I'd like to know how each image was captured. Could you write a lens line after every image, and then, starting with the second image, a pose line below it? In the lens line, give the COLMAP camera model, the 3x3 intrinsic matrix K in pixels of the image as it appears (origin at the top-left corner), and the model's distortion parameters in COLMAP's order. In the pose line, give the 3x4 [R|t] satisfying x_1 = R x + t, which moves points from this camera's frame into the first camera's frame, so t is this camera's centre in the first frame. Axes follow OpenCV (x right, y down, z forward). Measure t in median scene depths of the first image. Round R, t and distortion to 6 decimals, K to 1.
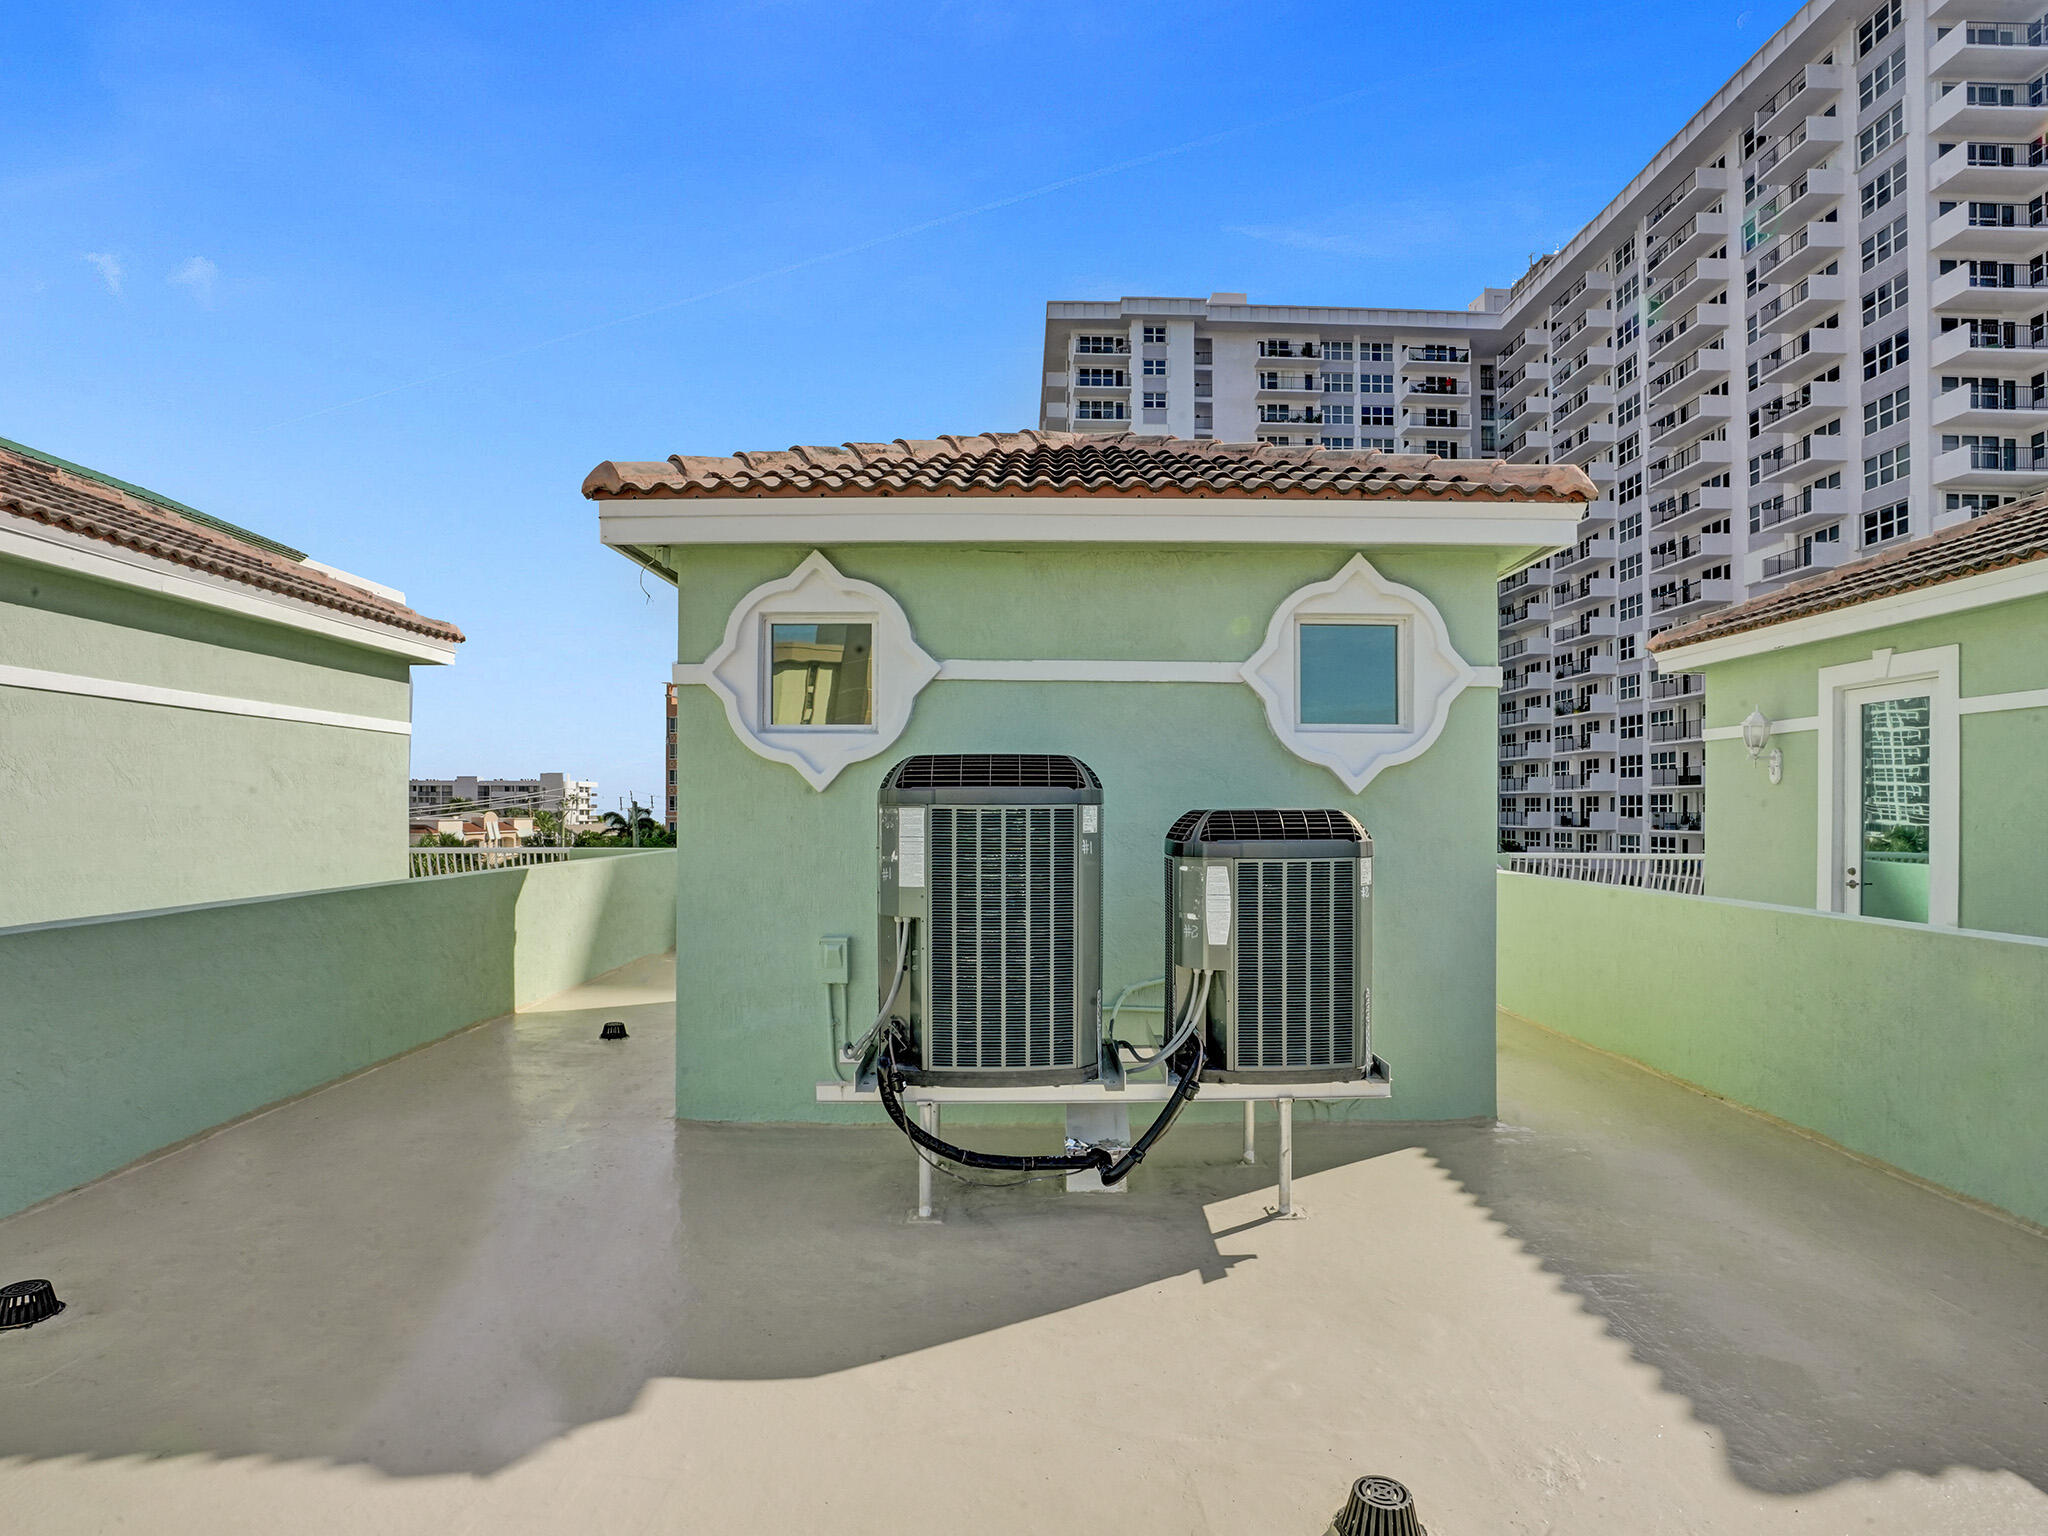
lens RADIAL K [[1067.6, 0, 1029.0], [0, 1067.6, 798.0], [0, 0, 1]] dist [-0.046608, 0.001201]
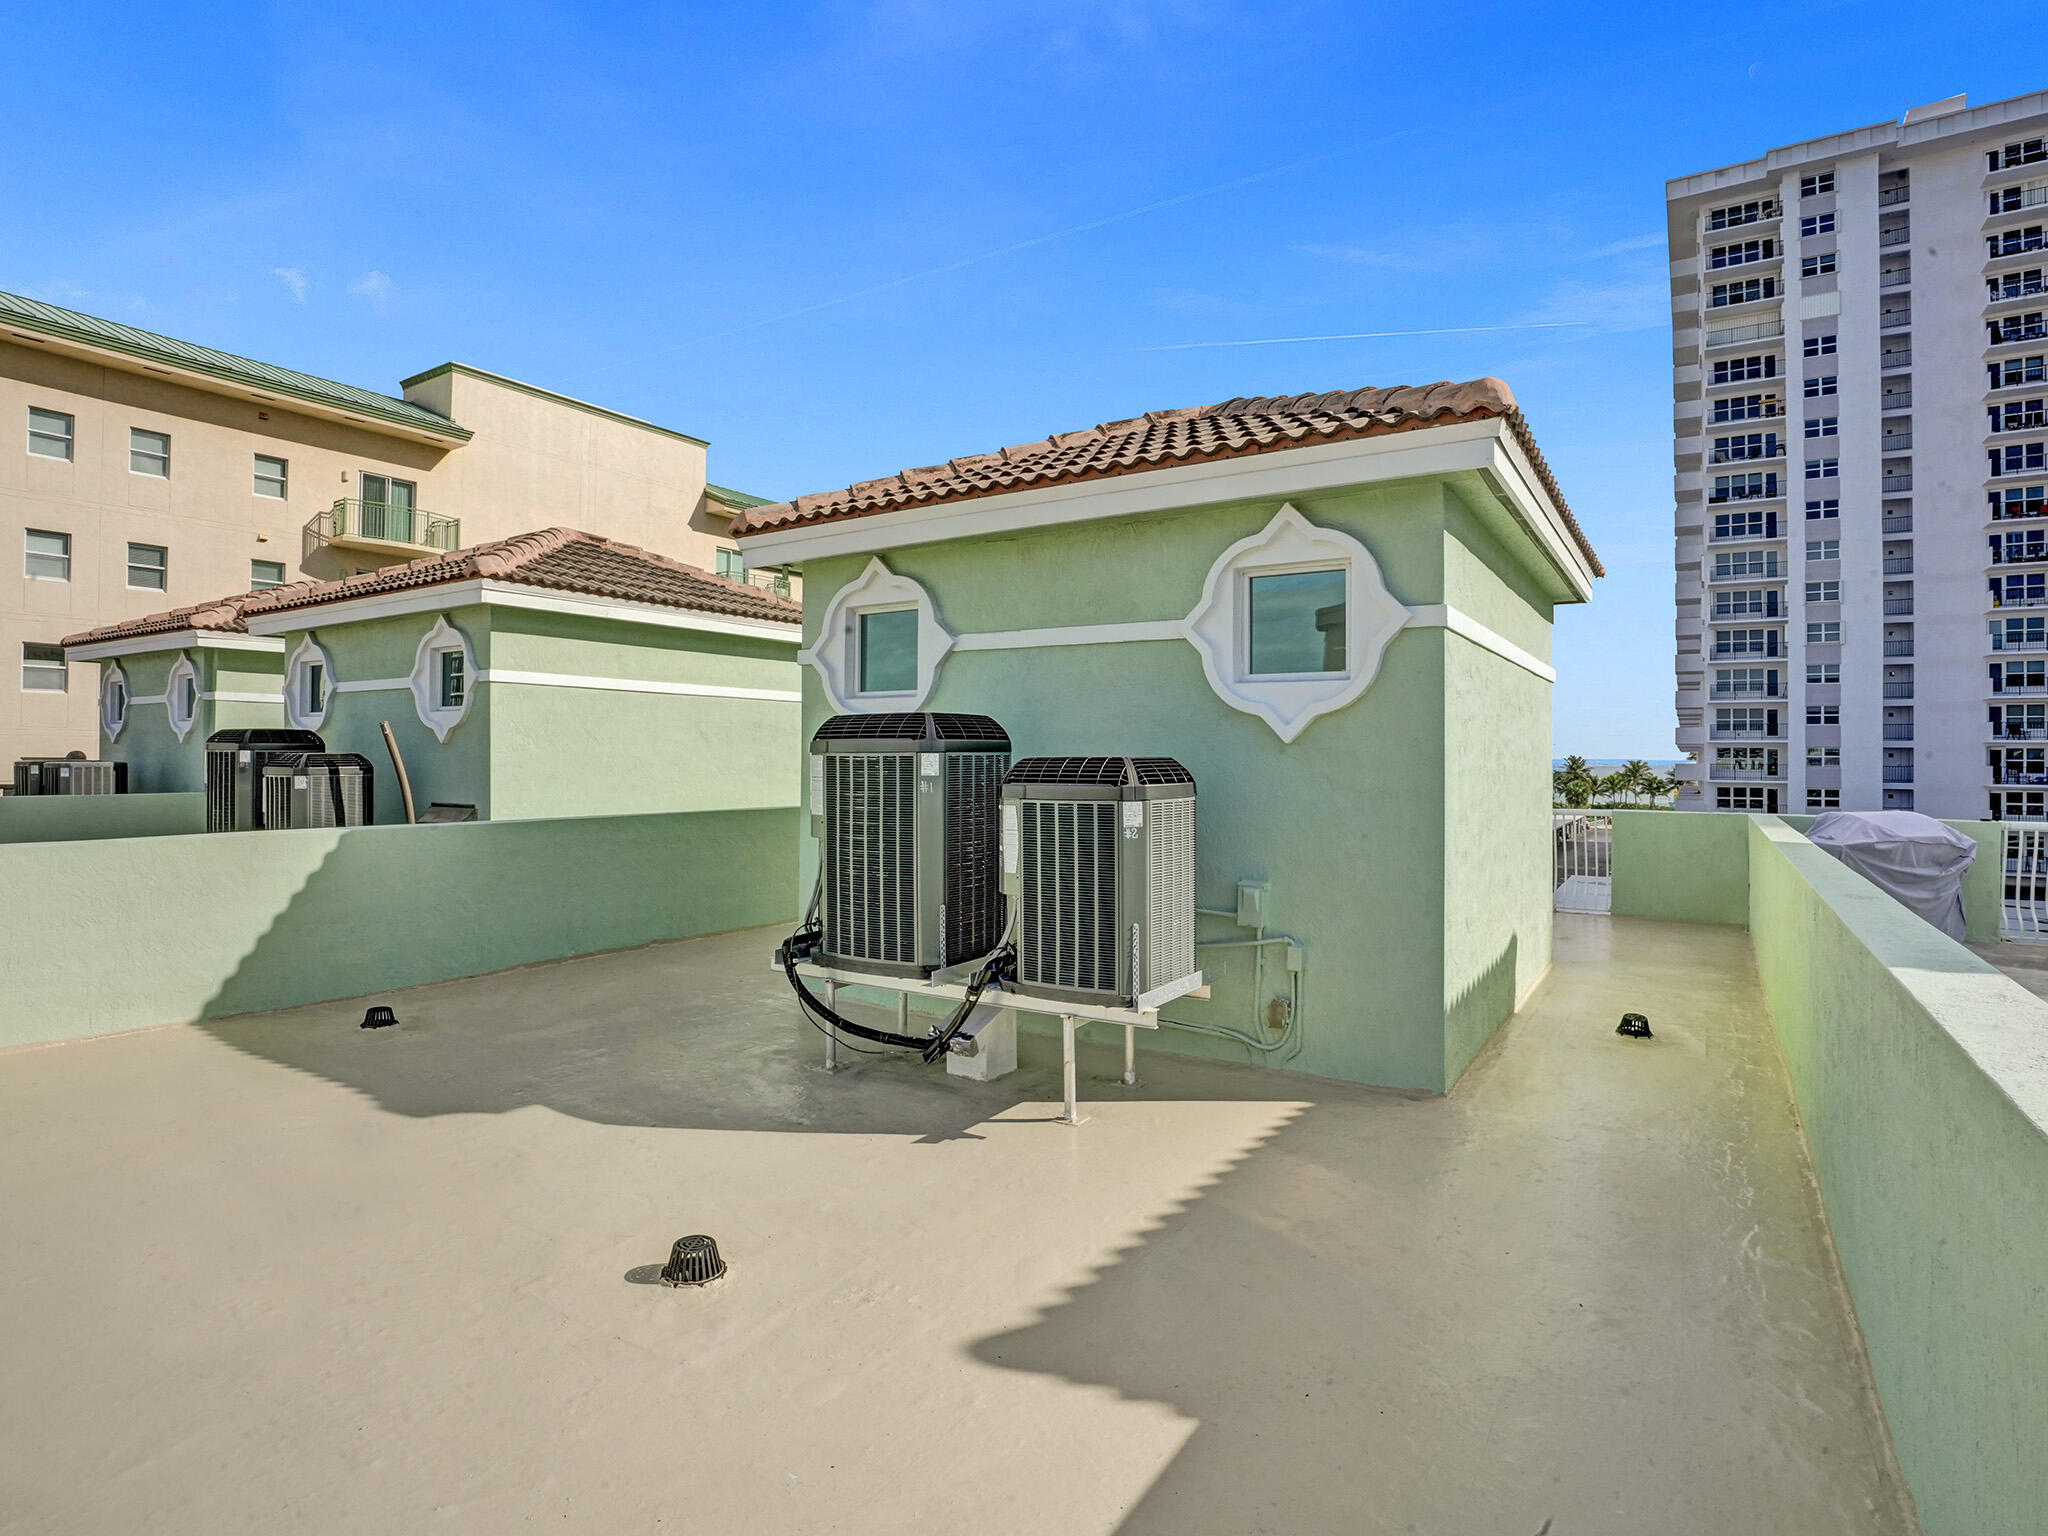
lens RADIAL K [[1059.9, 0, 1027.4], [0, 1059.9, 743.0], [0, 0, 1]] dist [-0.051897, 0.020439]
pose [[0.835017, -0.005869, -0.550193, 0.642106], [0.001076, 0.999959, -0.009033, 0.004682], [0.550223, 0.006951, 0.834989, 0.034671]]
